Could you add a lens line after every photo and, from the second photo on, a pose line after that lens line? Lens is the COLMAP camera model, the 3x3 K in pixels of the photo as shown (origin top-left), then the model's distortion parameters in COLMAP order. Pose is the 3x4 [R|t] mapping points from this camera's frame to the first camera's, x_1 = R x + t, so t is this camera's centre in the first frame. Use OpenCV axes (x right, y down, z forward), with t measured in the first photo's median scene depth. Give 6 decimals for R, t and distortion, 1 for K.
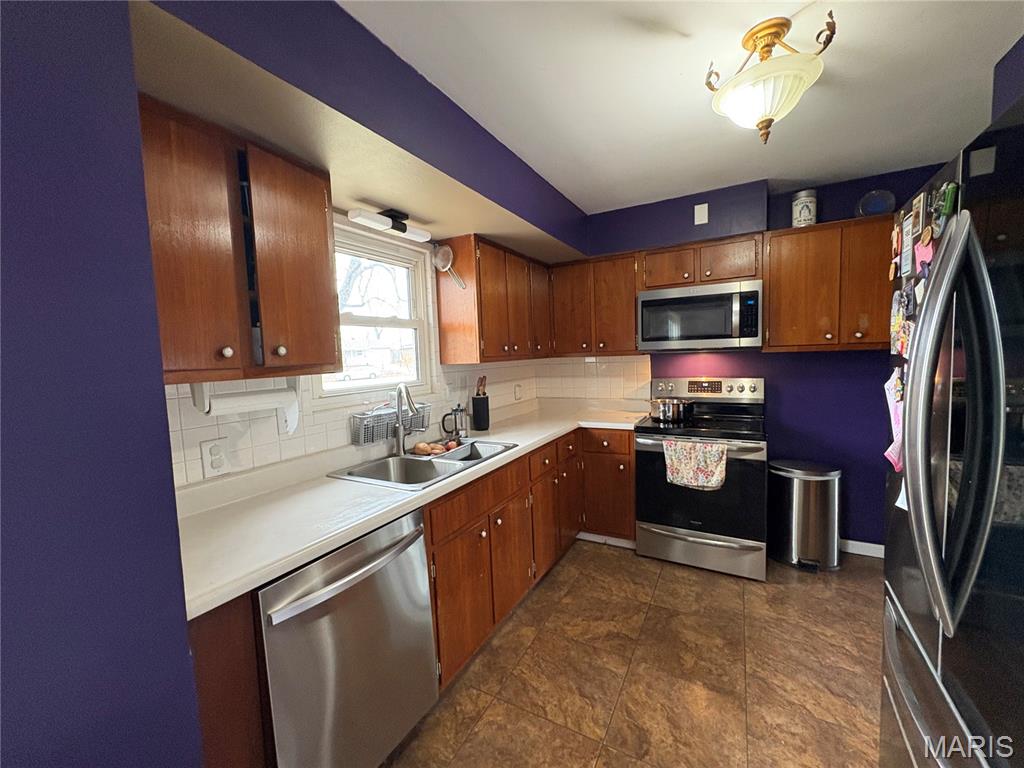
lens RADIAL K [[407.1, 0, 513.1], [0, 407.1, 382.4], [0, 0, 1]] dist [-0.002697, 0.000345]
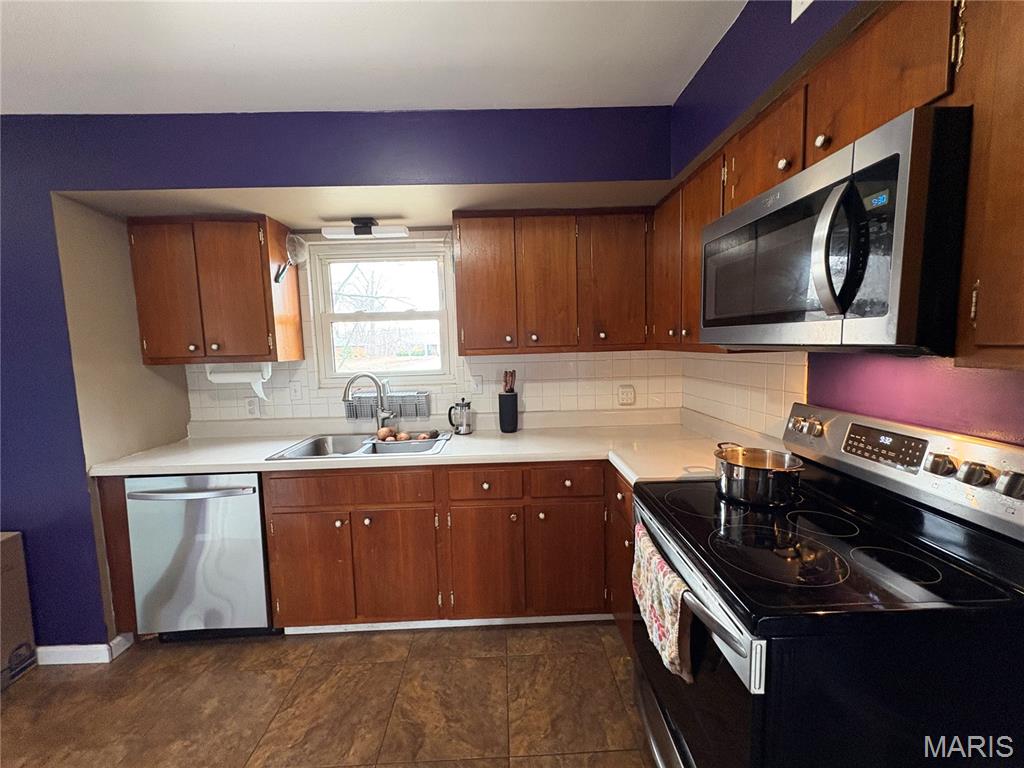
lens RADIAL K [[407.1, 0, 513.2], [0, 407.1, 384.3], [0, 0, 1]] dist [-0.002697, 0.000345]
pose [[0.512652, 0.108922, -0.851659, 0.724227], [-0.053338, 0.994045, 0.095025, -0.075032], [0.856938, -0.003289, 0.515409, 0.613875]]
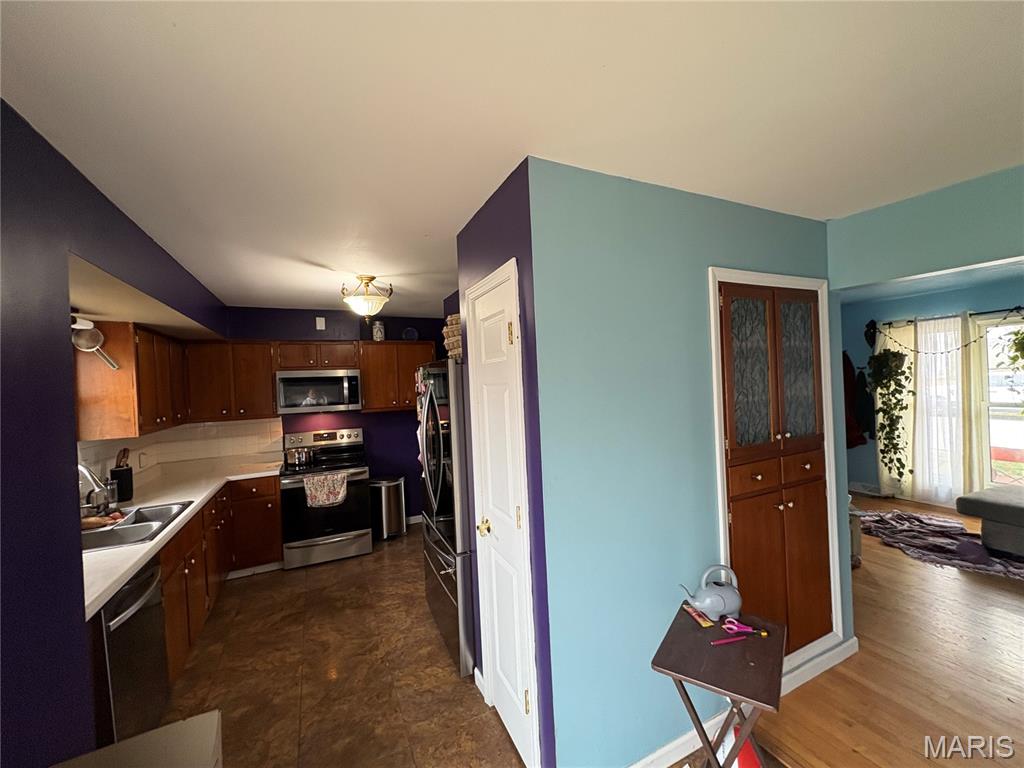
lens RADIAL K [[407.1, 0, 511.4], [0, 407.1, 383.6], [0, 0, 1]] dist [-0.002697, 0.000345]
pose [[0.580564, 0.006972, 0.814185, -0.378350], [0.079040, 0.994758, -0.064878, -0.037435], [-0.810369, 0.102019, 0.576970, -0.454830]]
